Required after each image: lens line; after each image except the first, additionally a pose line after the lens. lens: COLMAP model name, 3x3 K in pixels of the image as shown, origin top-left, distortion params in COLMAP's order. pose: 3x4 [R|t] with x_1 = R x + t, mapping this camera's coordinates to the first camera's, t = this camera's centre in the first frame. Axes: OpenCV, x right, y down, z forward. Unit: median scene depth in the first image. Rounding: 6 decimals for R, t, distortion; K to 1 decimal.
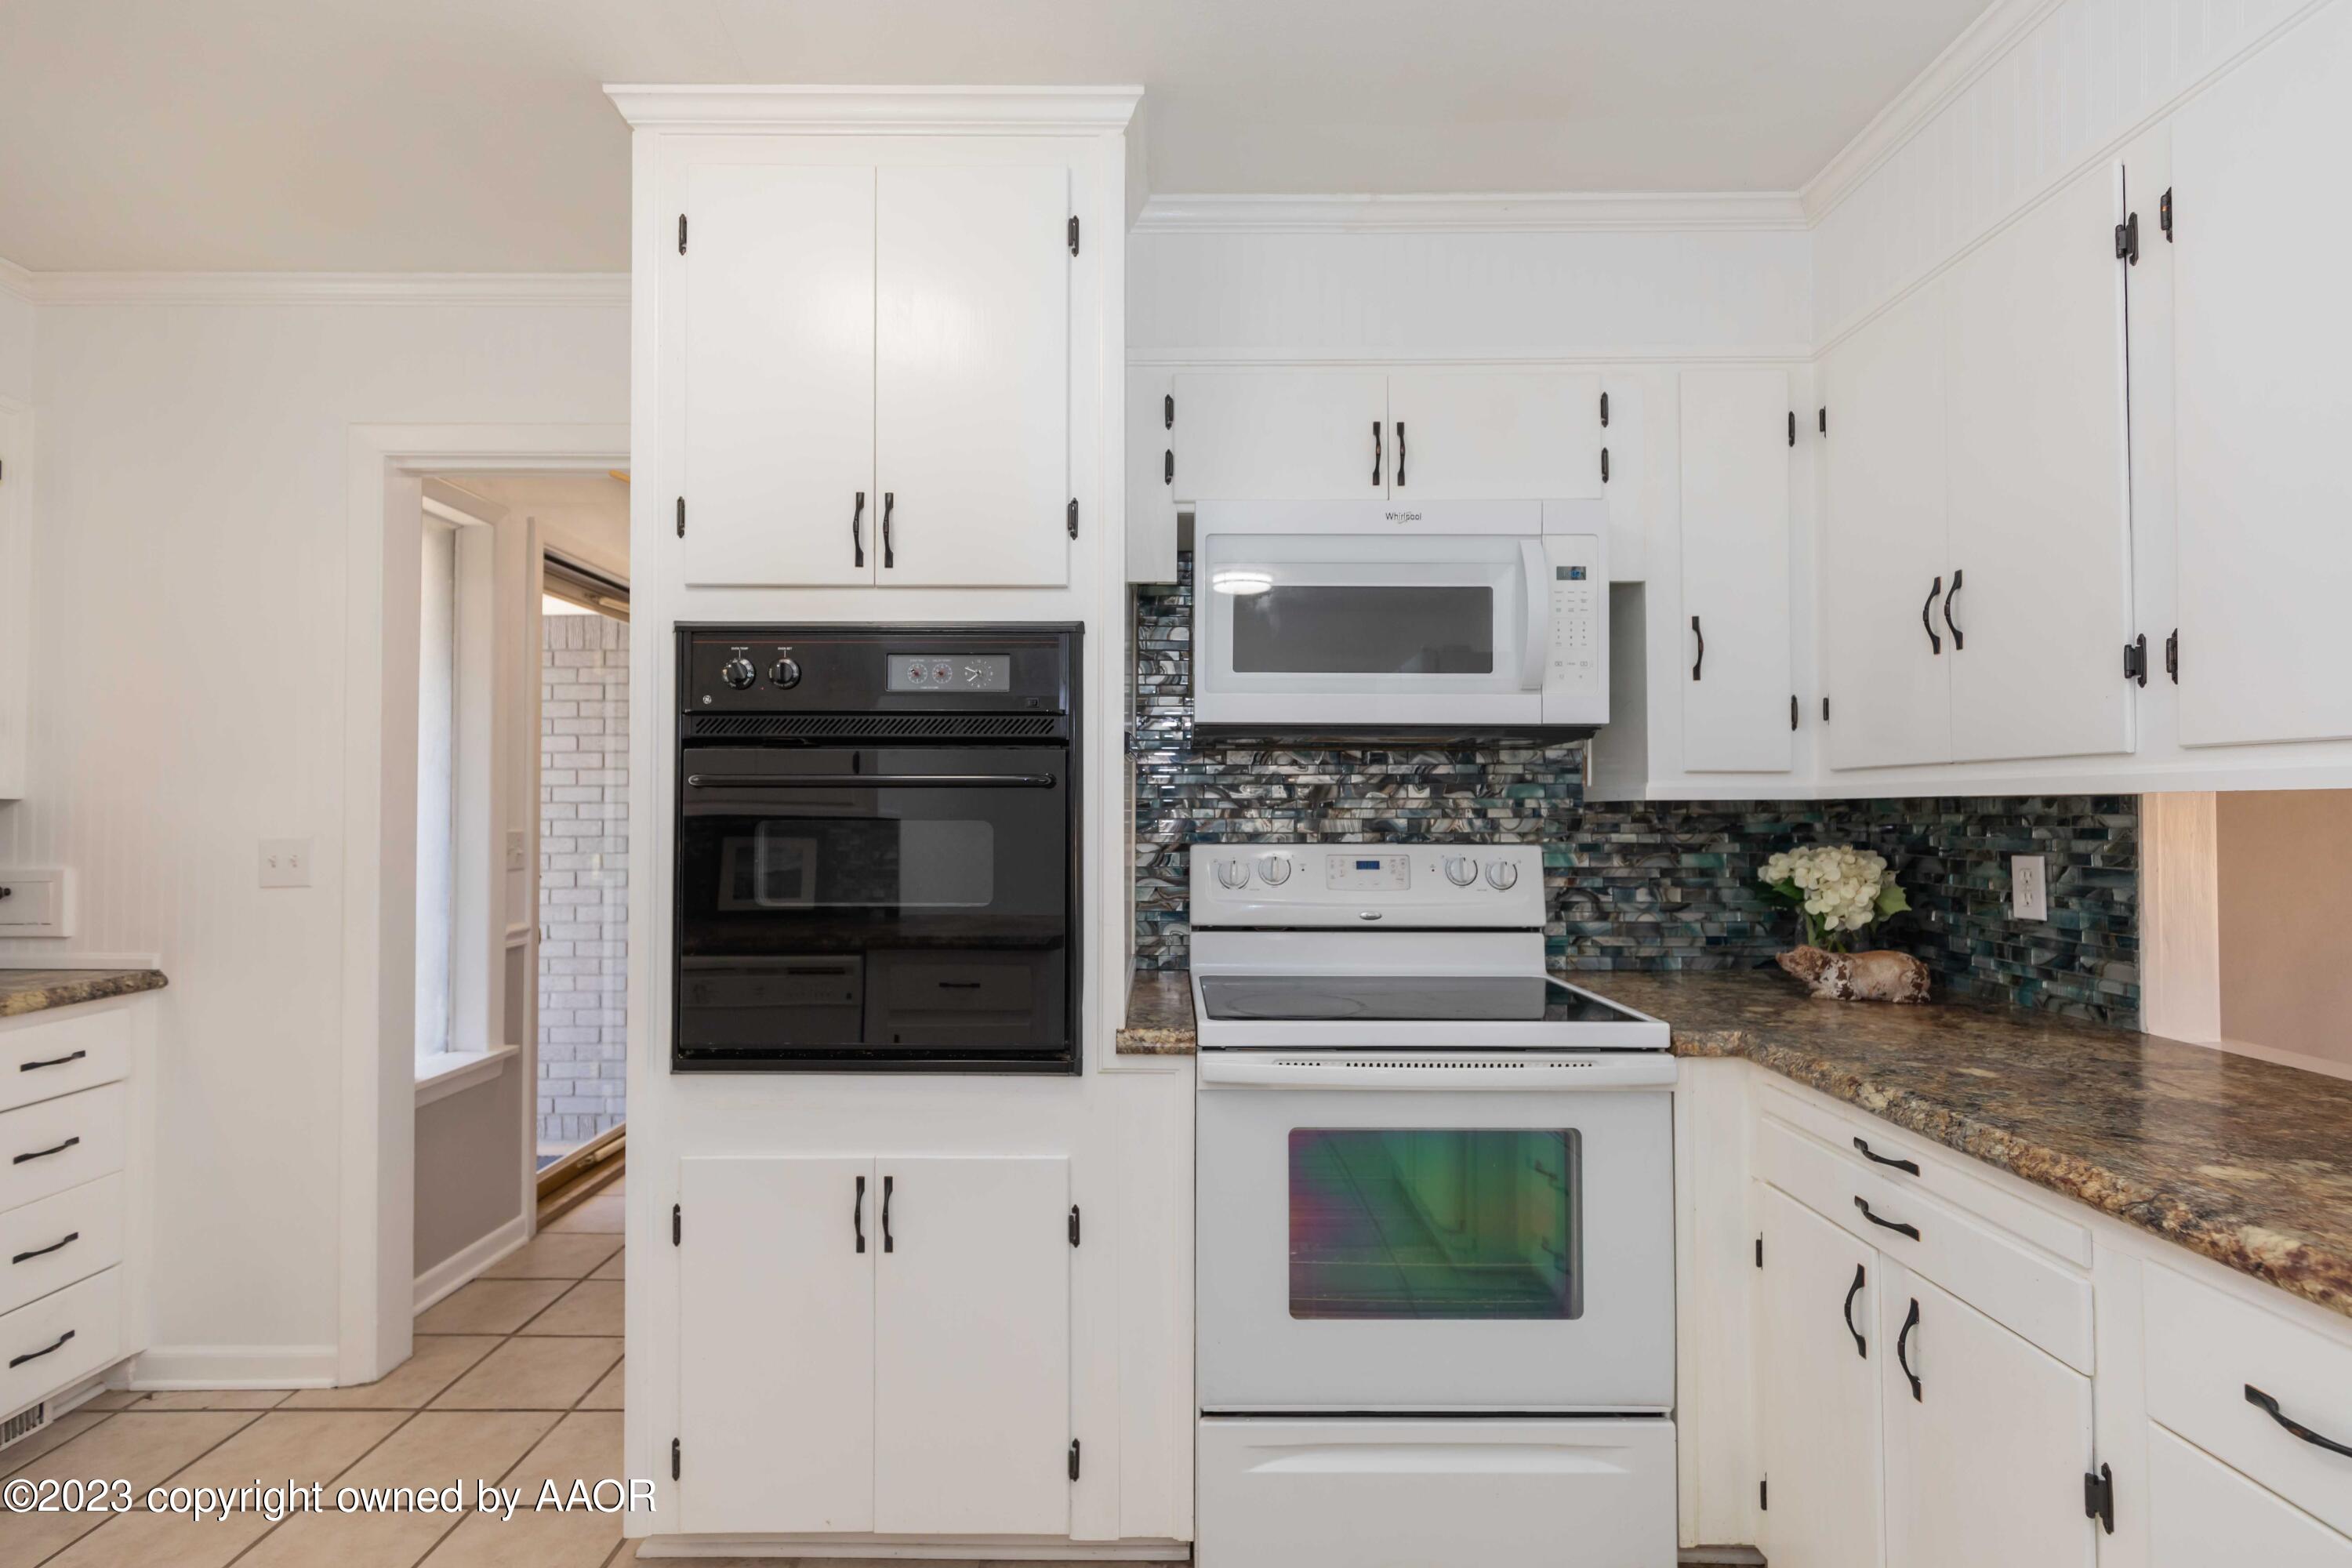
lens RADIAL K [[1056.1, 0, 1174.2], [0, 1056.1, 799.9], [0, 0, 1]] dist [0.004454, -0.002805]
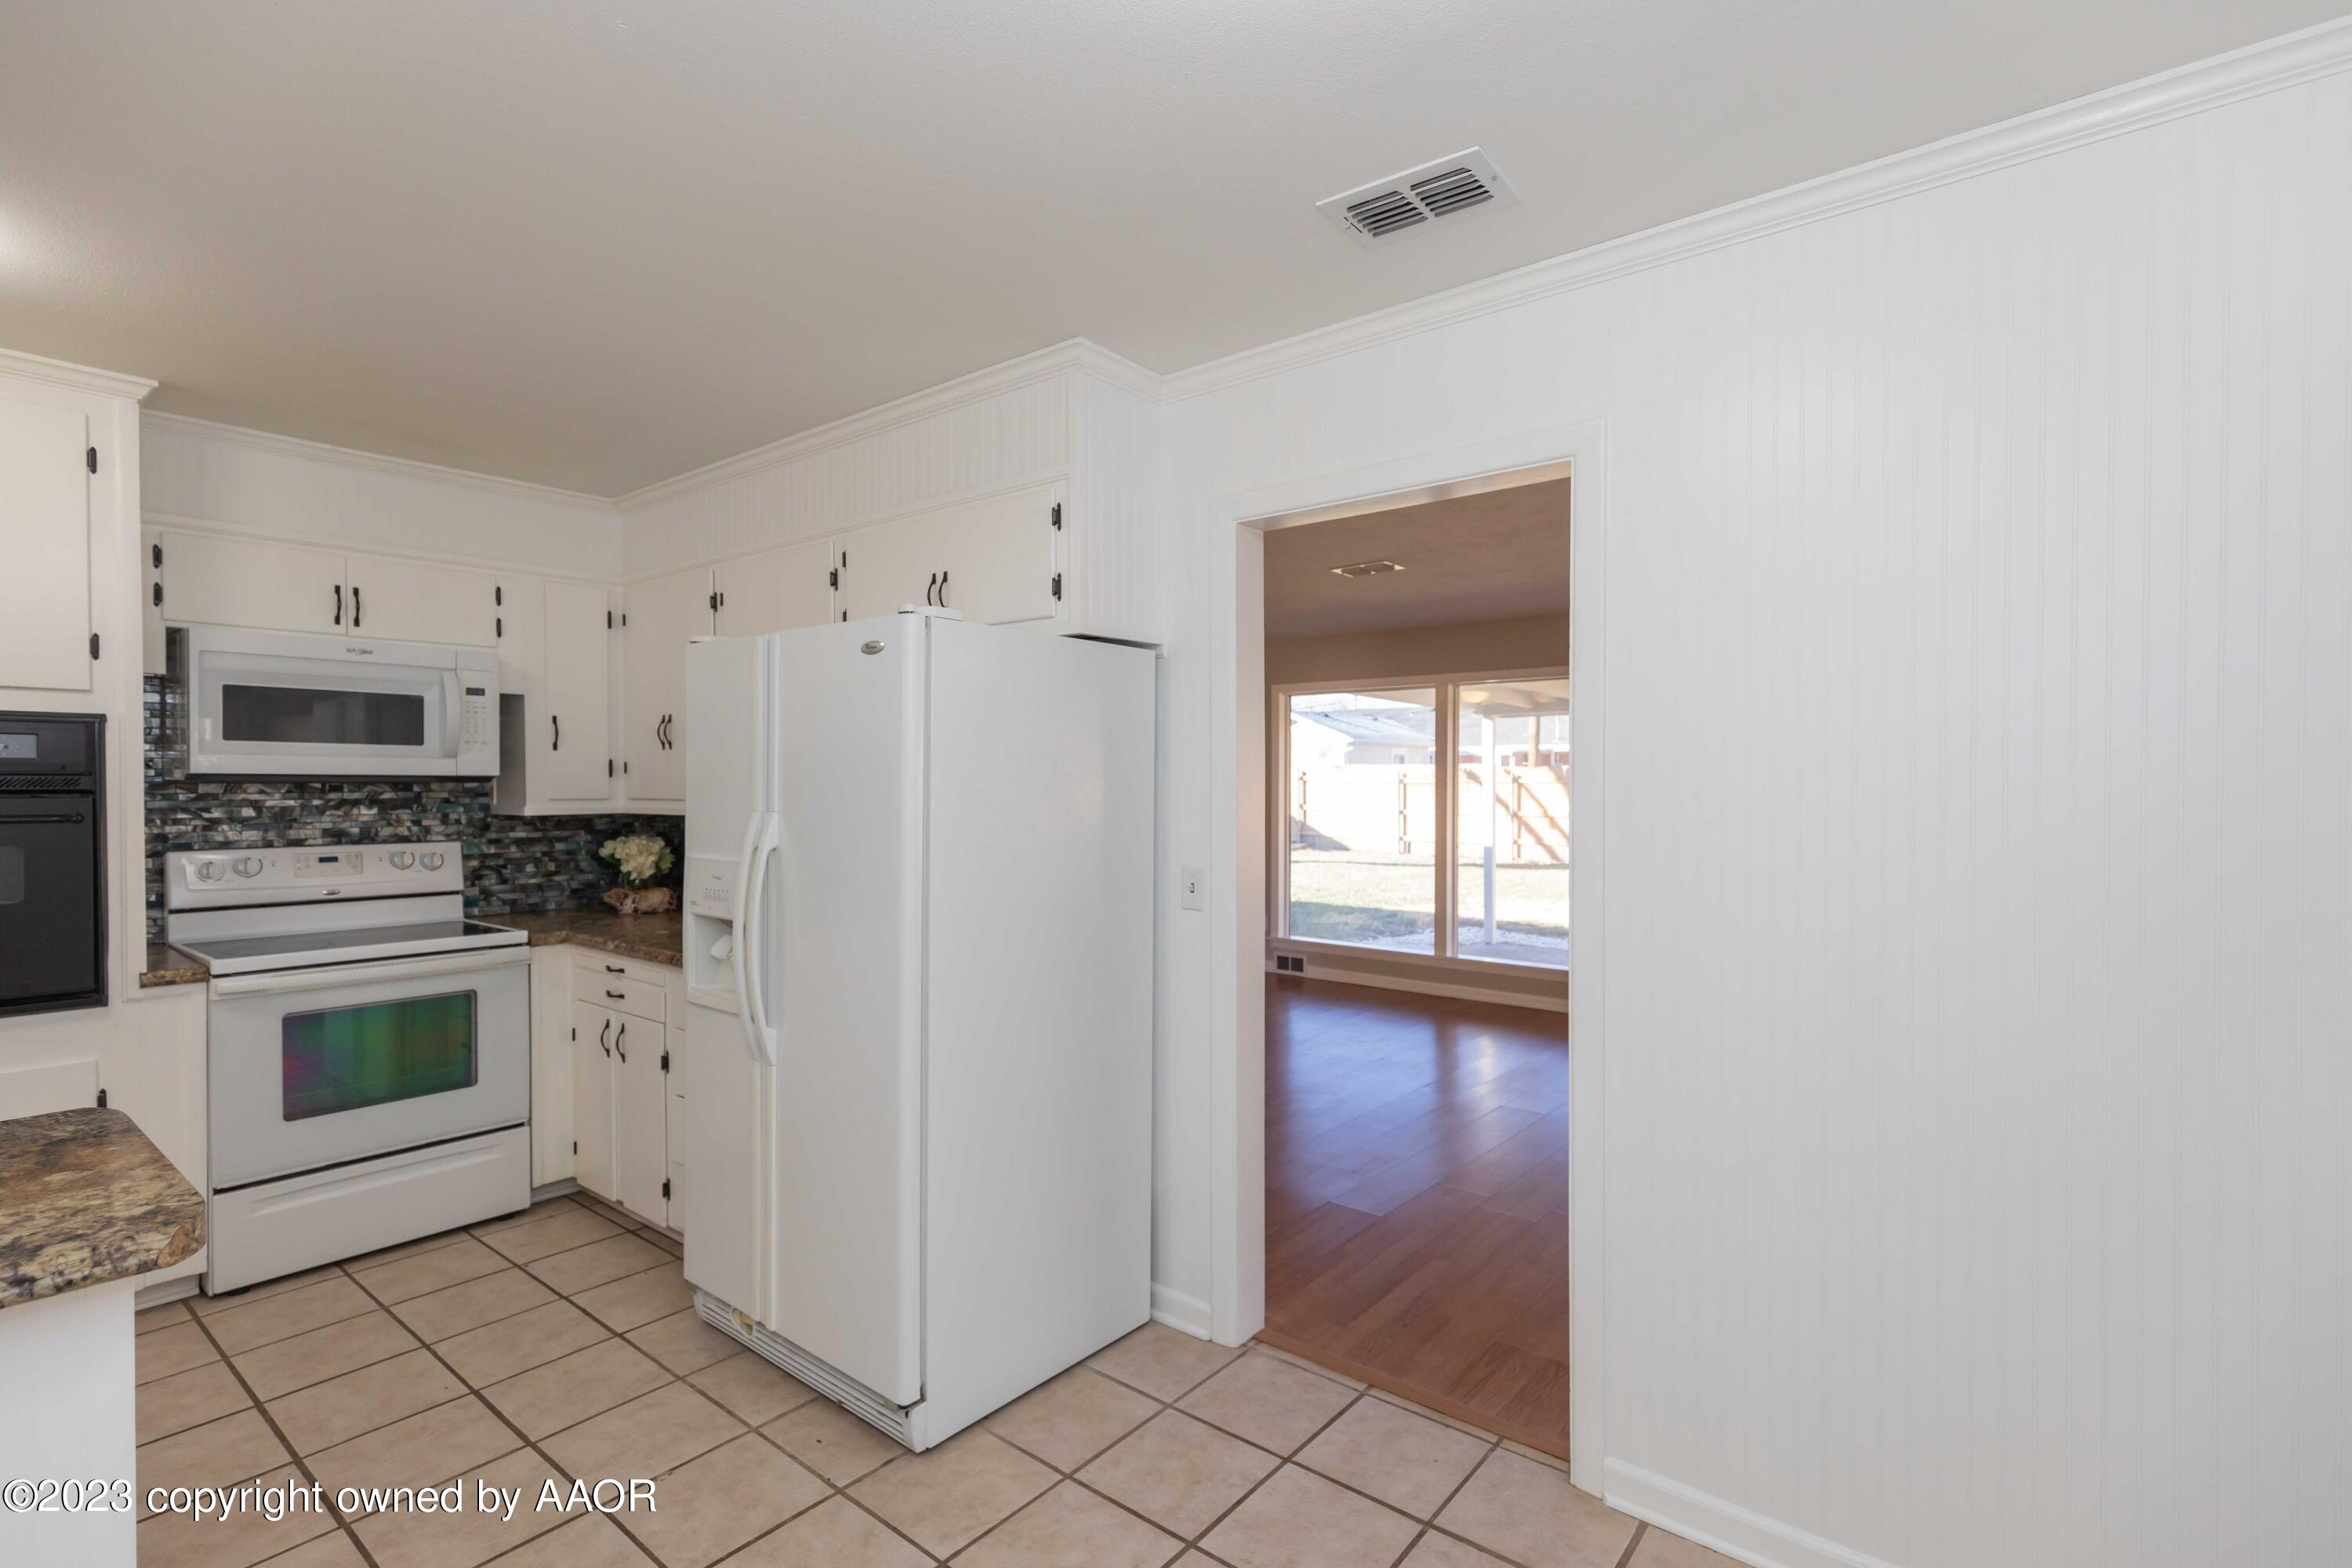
lens RADIAL K [[1092.9, 0, 1222.1], [0, 1092.9, 789.3], [0, 0, 1]] dist [0.004822, -0.000661]
pose [[0.616287, -0.006816, 0.787492, -0.308825], [-0.008098, 0.999855, 0.014992, -0.085797], [-0.787480, -0.015617, 0.616143, -1.146463]]
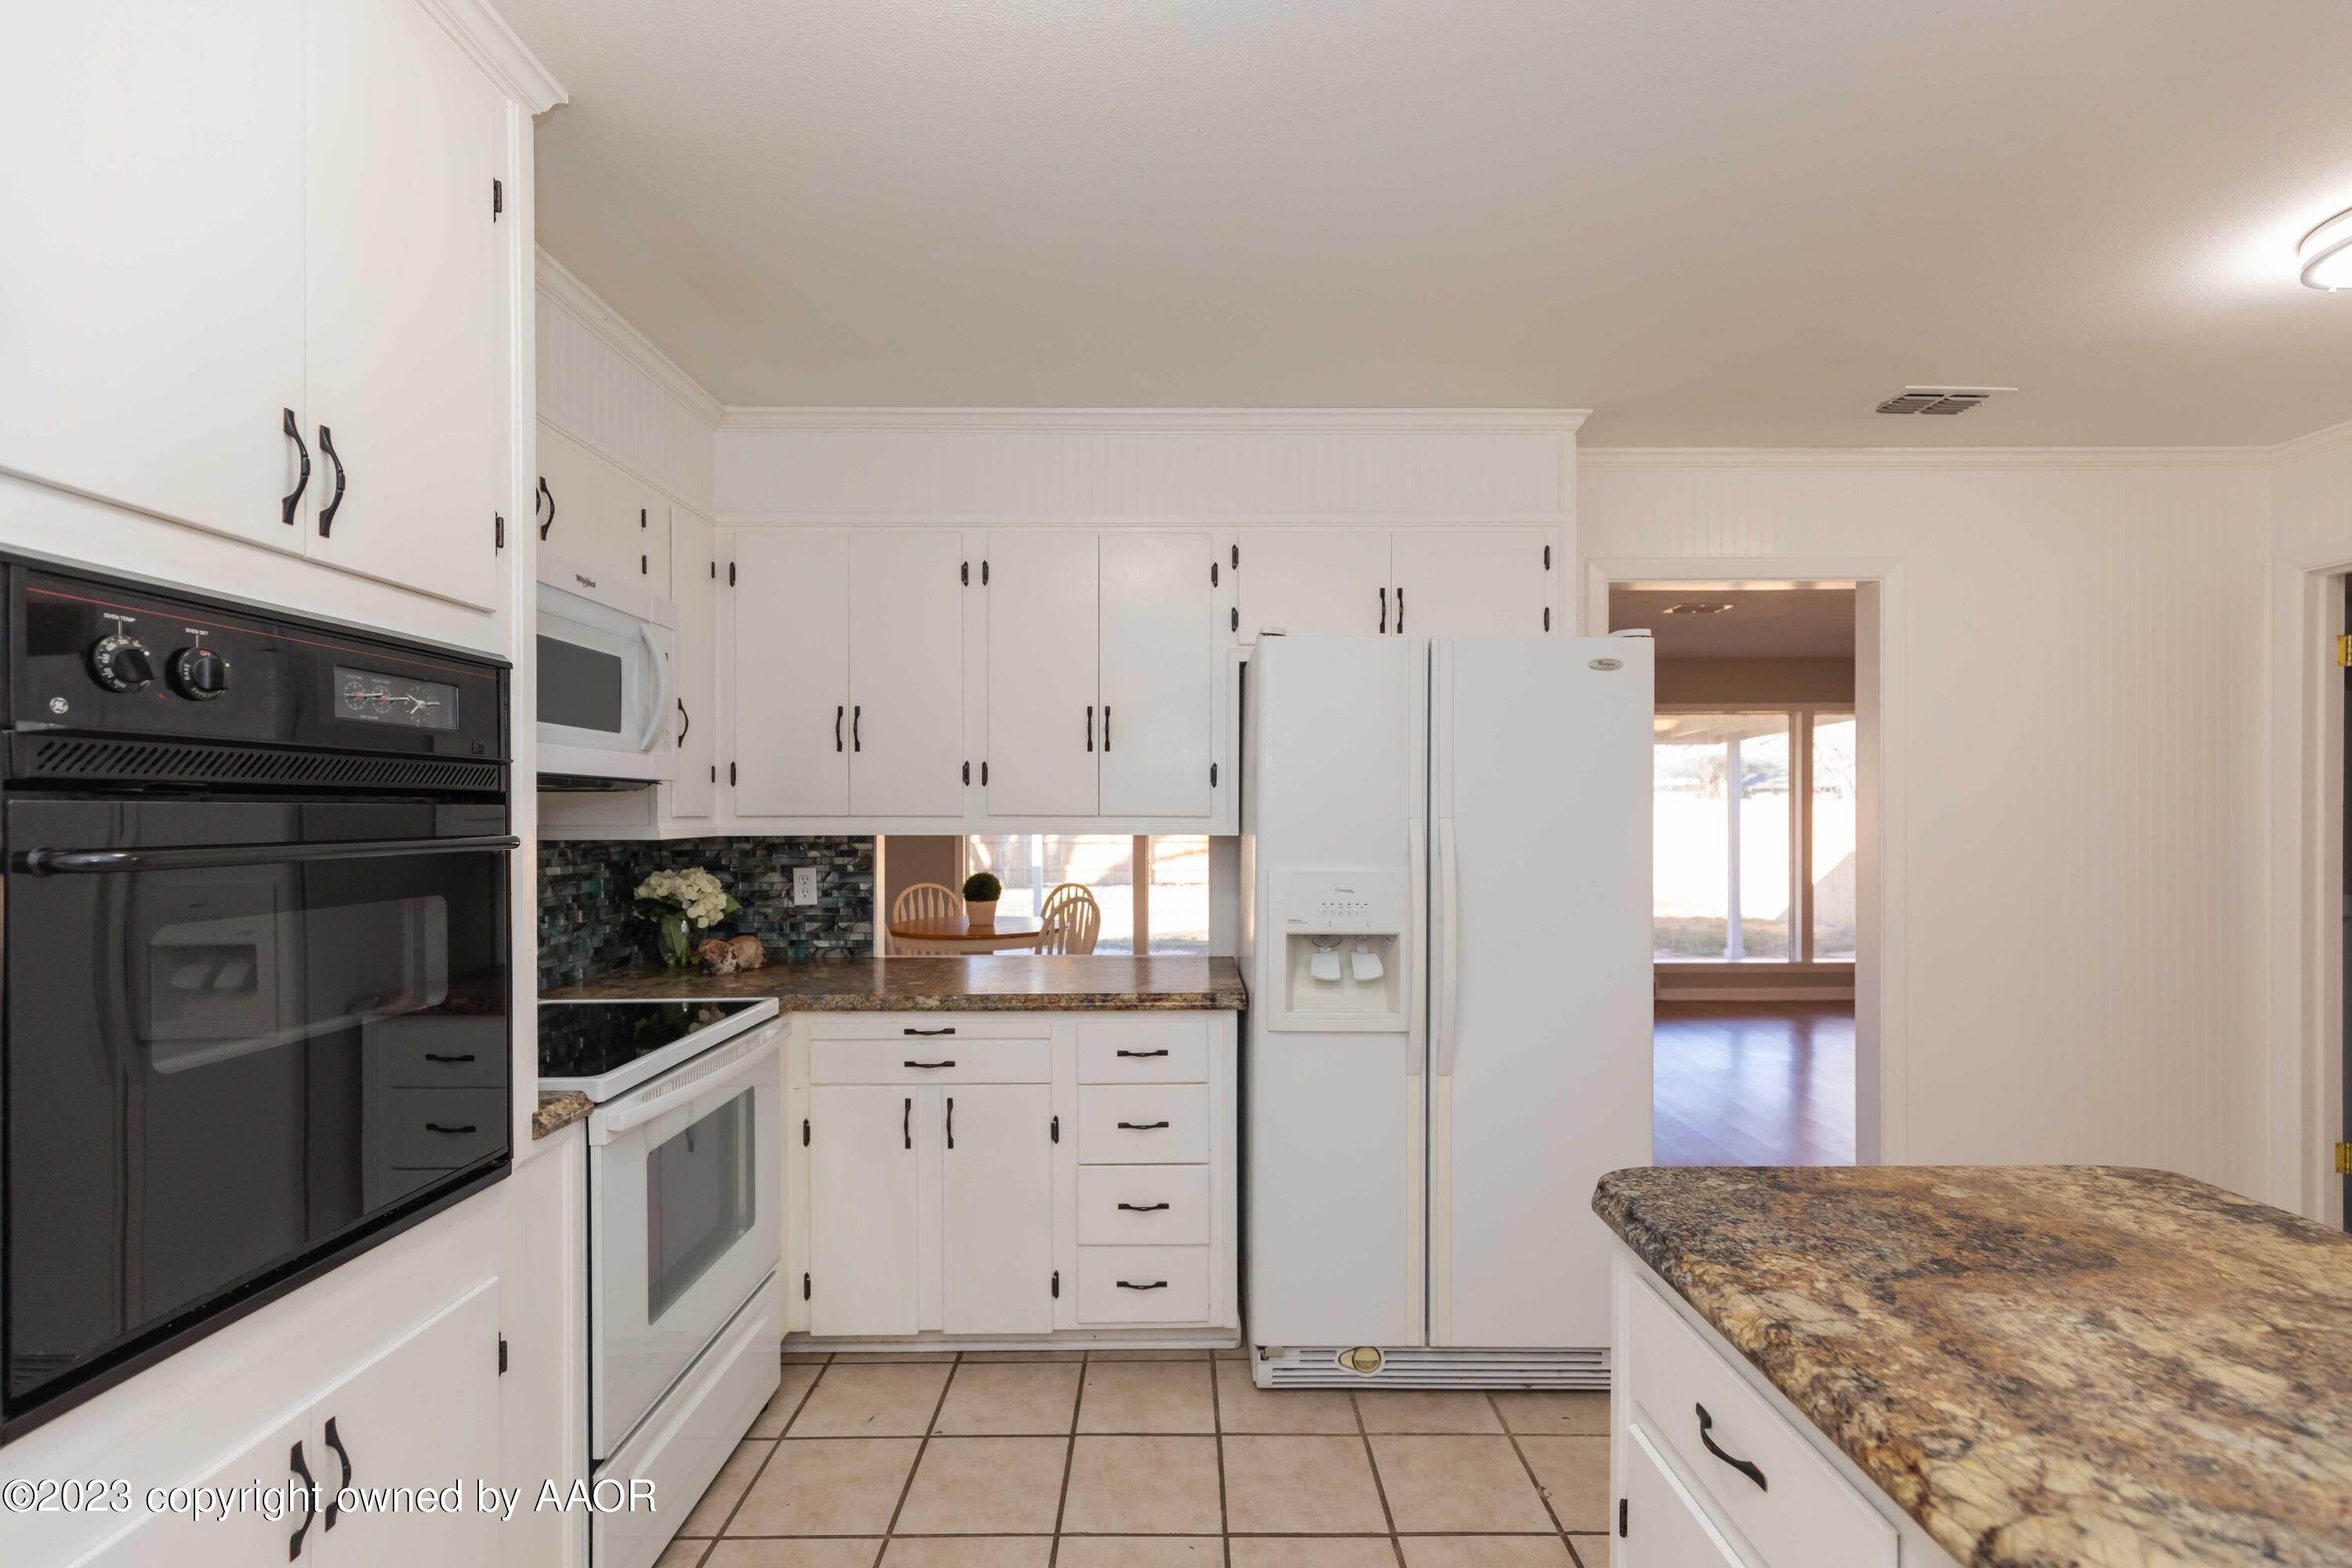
lens RADIAL K [[1092.9, 0, 1189.7], [0, 1092.9, 803.2], [0, 0, 1]] dist [0.004822, -0.000661]
pose [[-0.018876, 0.005053, 0.999809, -0.890220], [-0.012783, 0.999904, -0.005294, -0.045433], [-0.999740, -0.012881, -0.018809, 0.405297]]
